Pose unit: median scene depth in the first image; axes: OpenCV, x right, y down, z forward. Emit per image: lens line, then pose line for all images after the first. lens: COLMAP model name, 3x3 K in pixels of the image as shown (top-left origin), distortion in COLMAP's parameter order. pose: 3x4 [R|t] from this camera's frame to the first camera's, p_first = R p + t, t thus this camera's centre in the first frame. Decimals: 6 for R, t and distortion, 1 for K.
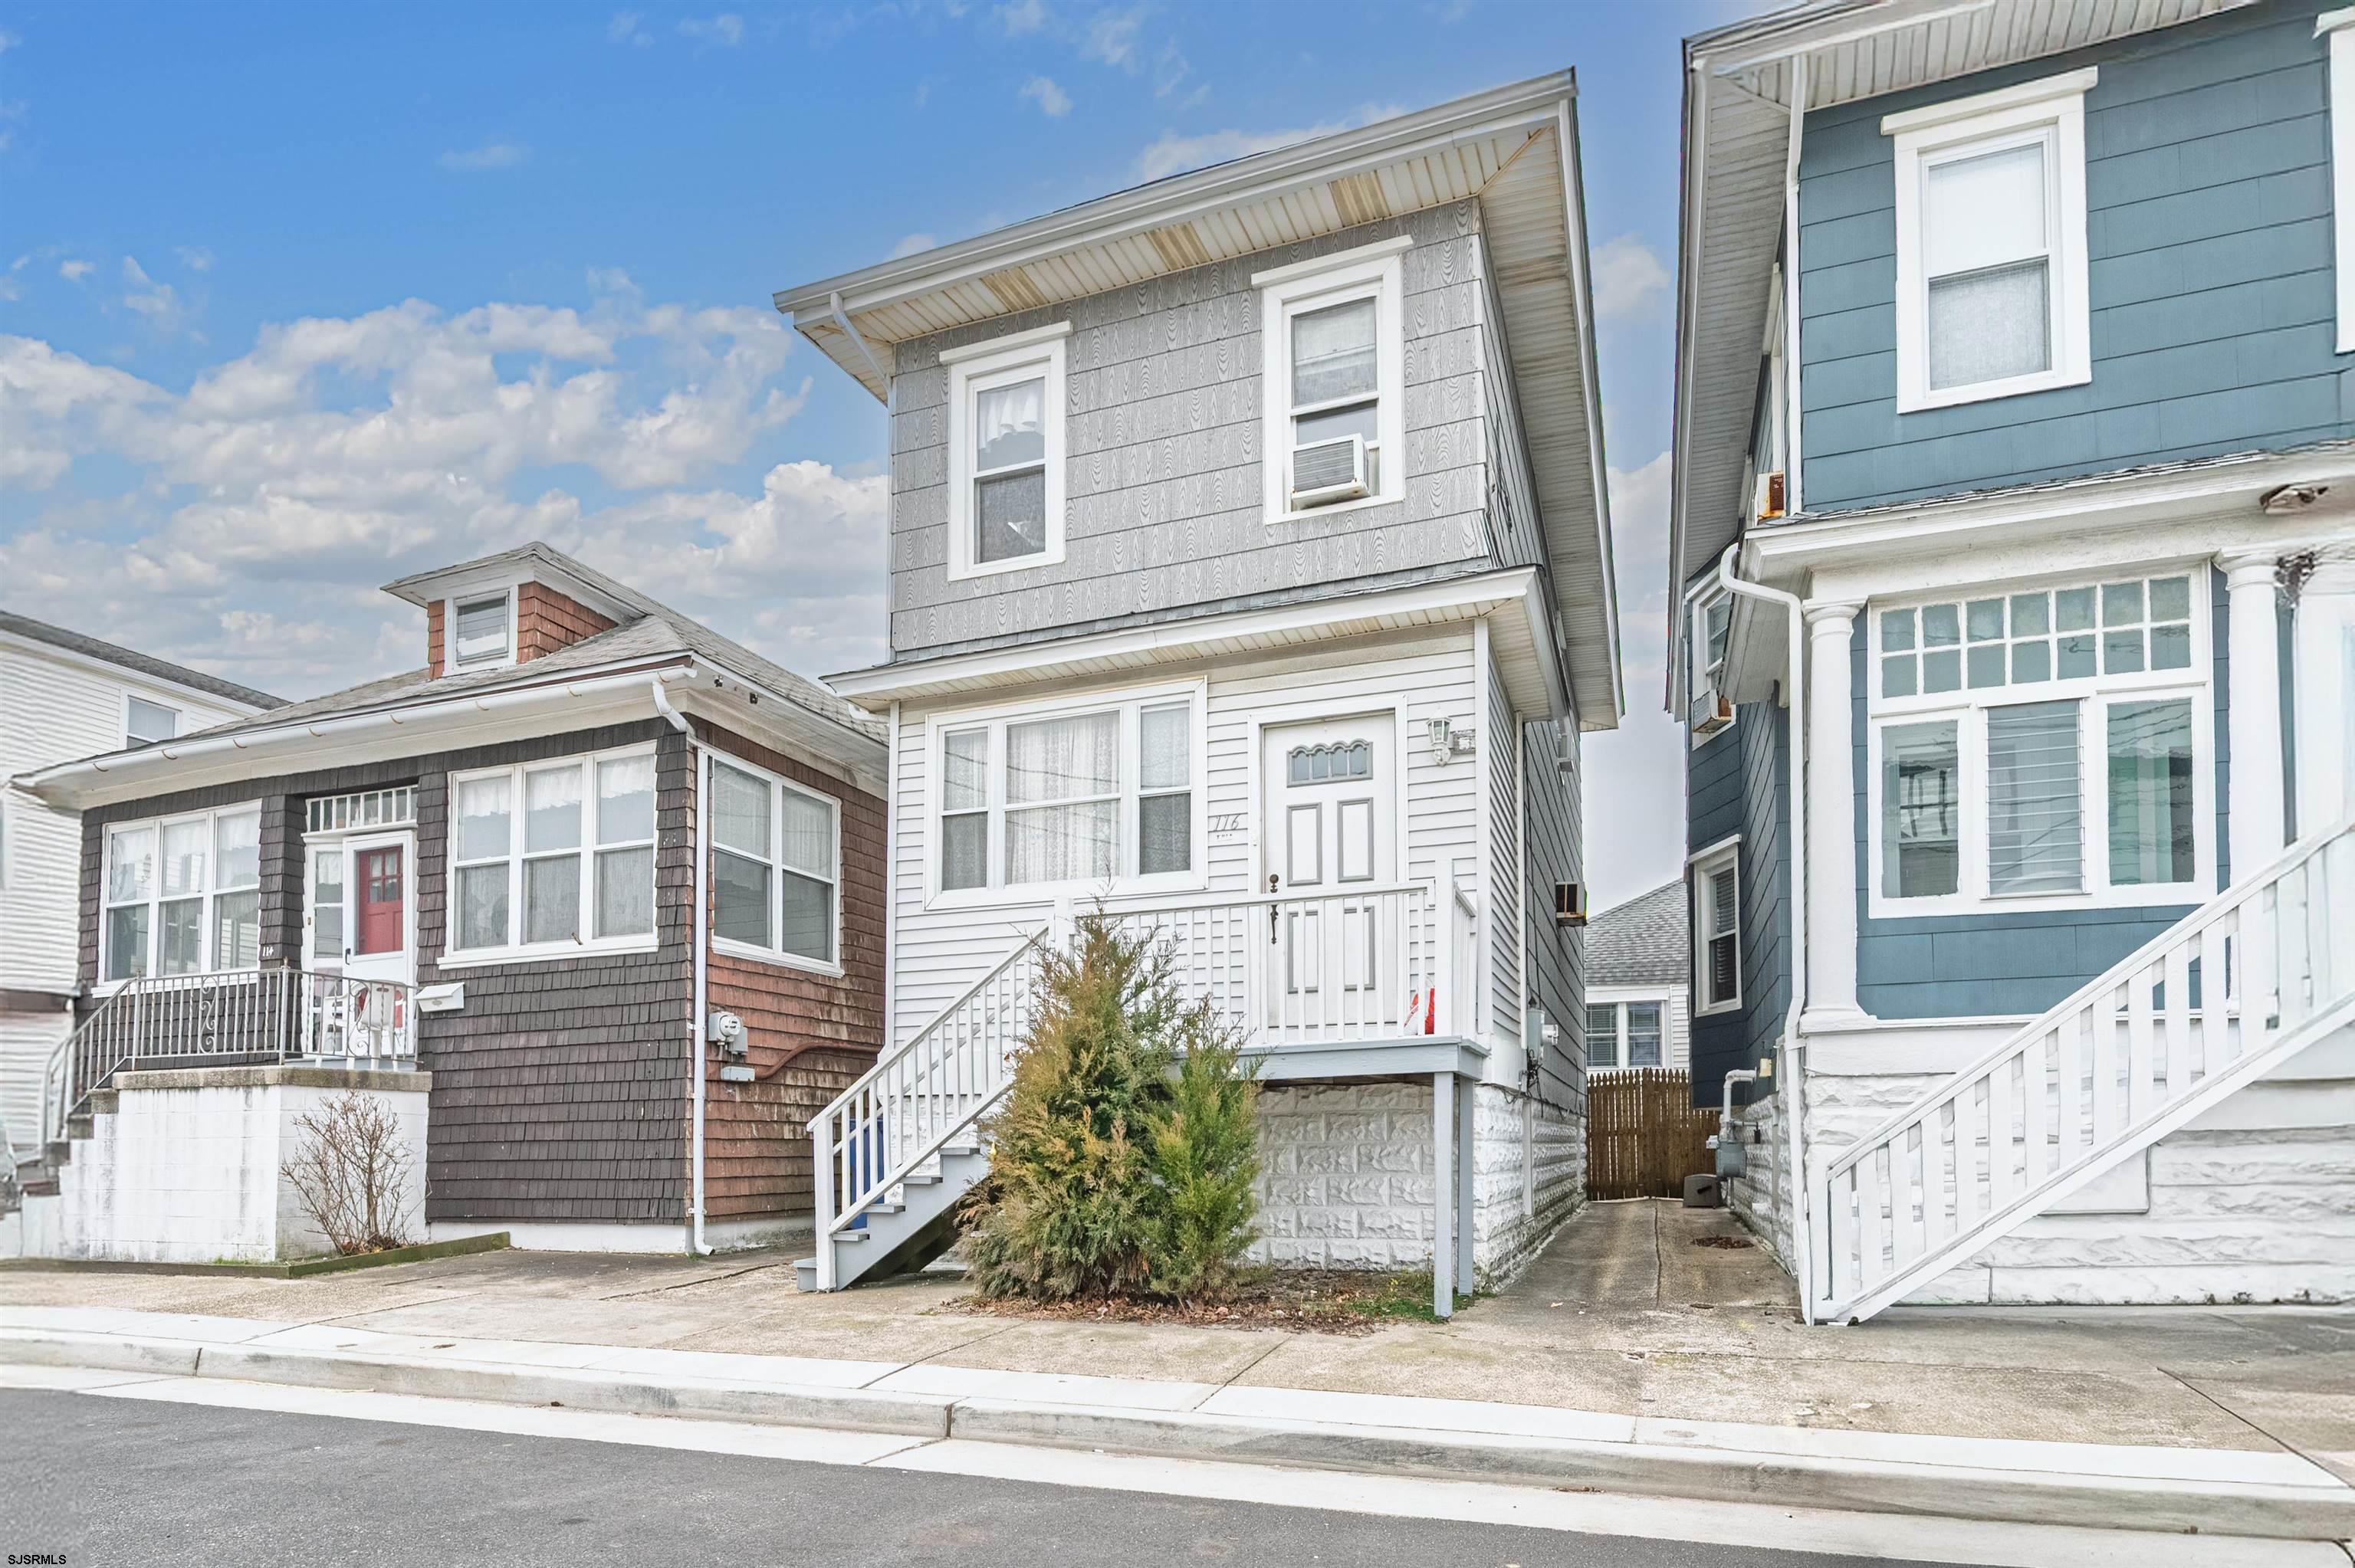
lens RADIAL K [[1218.5, 0, 1191.1], [0, 1218.5, 801.8], [0, 0, 1]] dist [-0.002650, -0.000081]
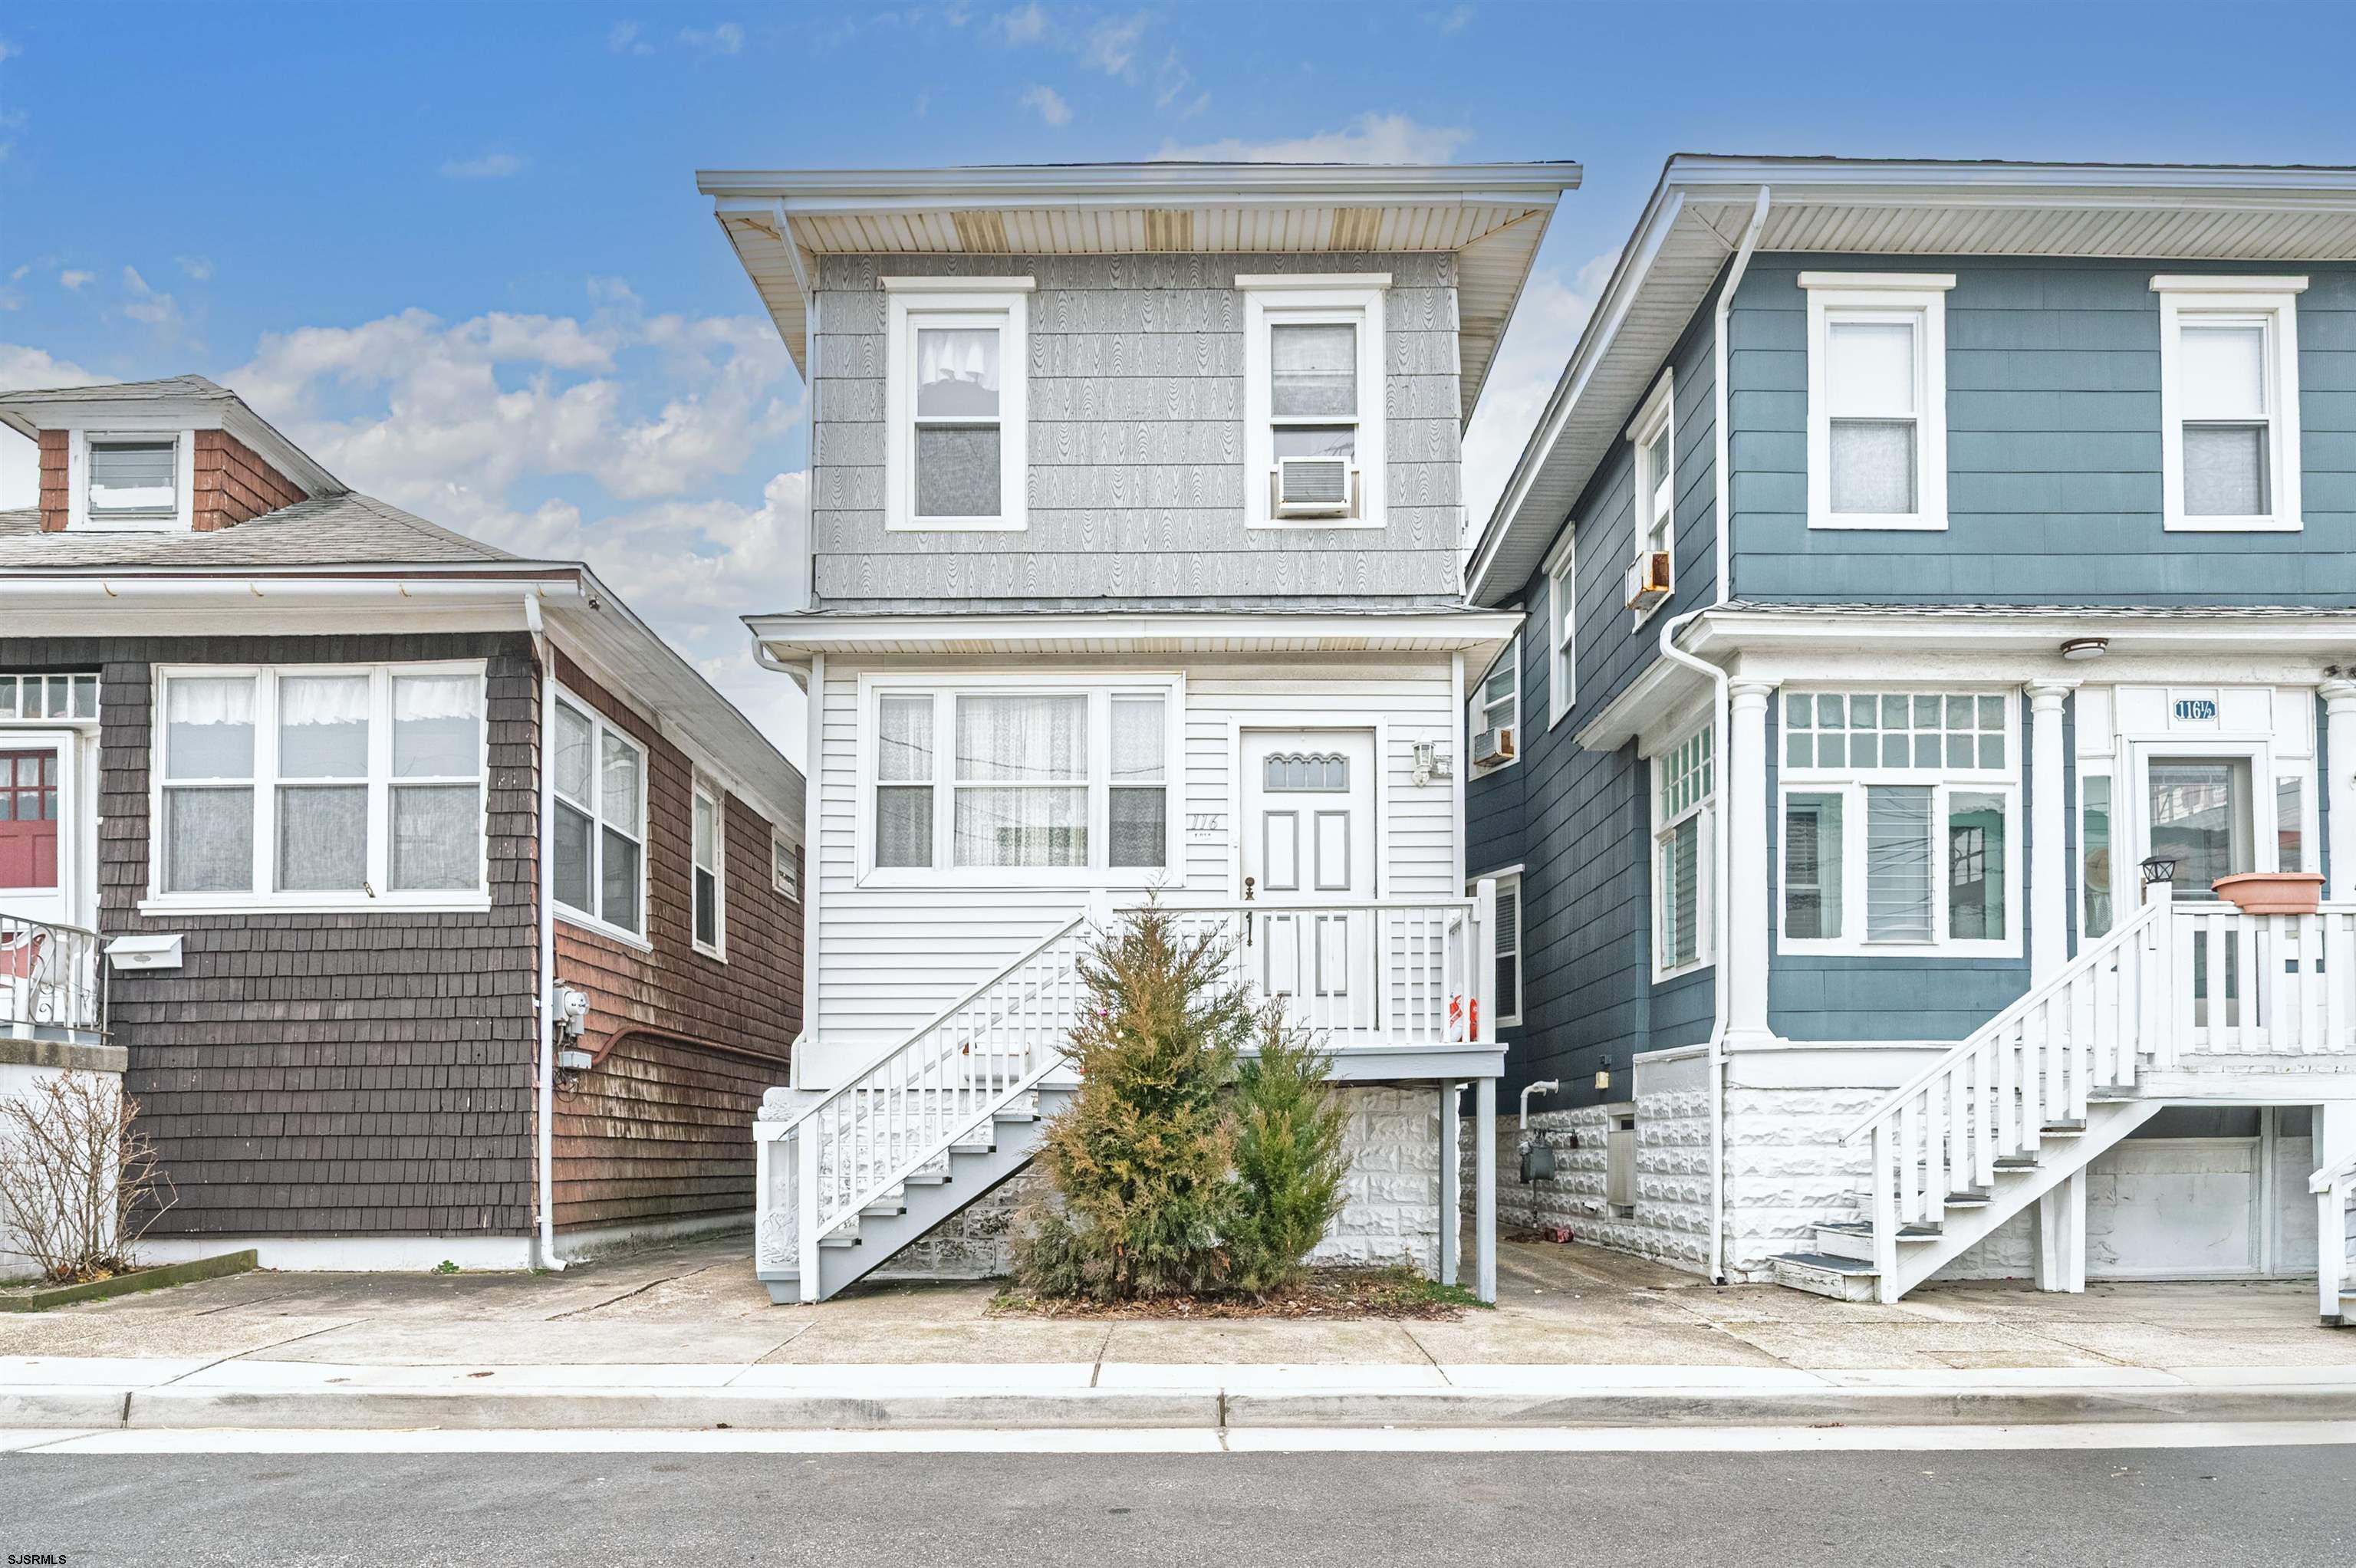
lens RADIAL K [[1305.6, 0, 1175.3], [0, 1305.6, 780.4], [0, 0, 1]] dist [-0.001802, -0.000957]
pose [[0.942613, 0.095928, 0.319810, -0.332070], [-0.094292, 0.995331, -0.020633, 0.007524], [-0.320296, -0.010707, 0.947257, -0.003749]]
